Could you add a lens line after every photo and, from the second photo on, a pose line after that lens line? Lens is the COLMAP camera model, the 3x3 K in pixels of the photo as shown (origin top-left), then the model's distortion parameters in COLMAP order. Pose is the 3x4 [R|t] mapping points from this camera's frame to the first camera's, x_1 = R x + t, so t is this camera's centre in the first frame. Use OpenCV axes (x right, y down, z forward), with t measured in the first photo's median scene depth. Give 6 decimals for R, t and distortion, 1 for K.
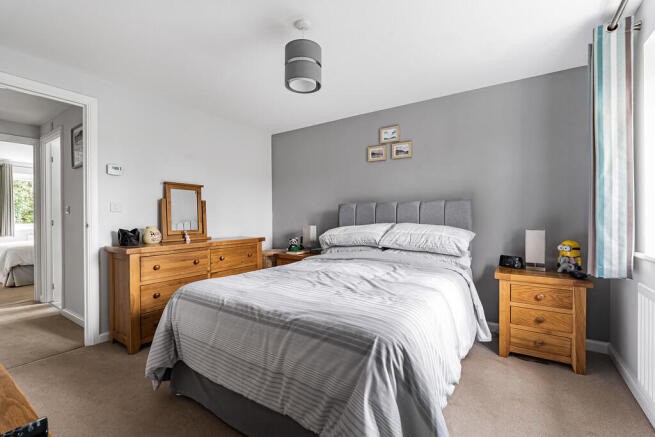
lens RADIAL K [[292.9, 0, 327.5], [0, 292.9, 218.5], [0, 0, 1]] dist [-0.002003, -0.000352]
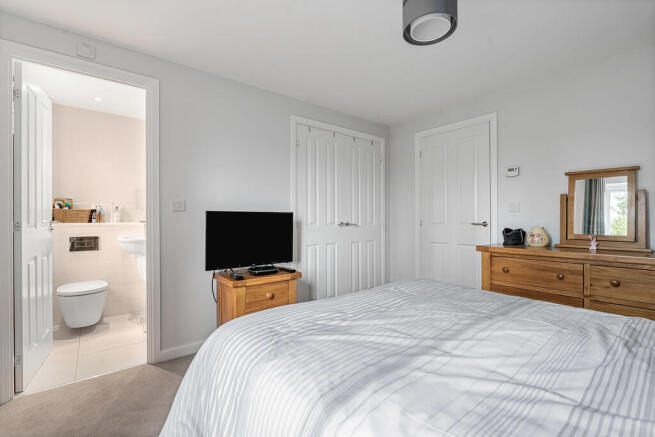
lens RADIAL K [[292.9, 0, 327.5], [0, 292.9, 218.5], [0, 0, 1]] dist [-0.002003, -0.000352]
pose [[-0.275760, 0.005954, -0.961208, 0.428139], [0.002441, 0.999982, 0.005494, -0.006136], [0.961223, -0.000831, -0.275770, 0.617772]]
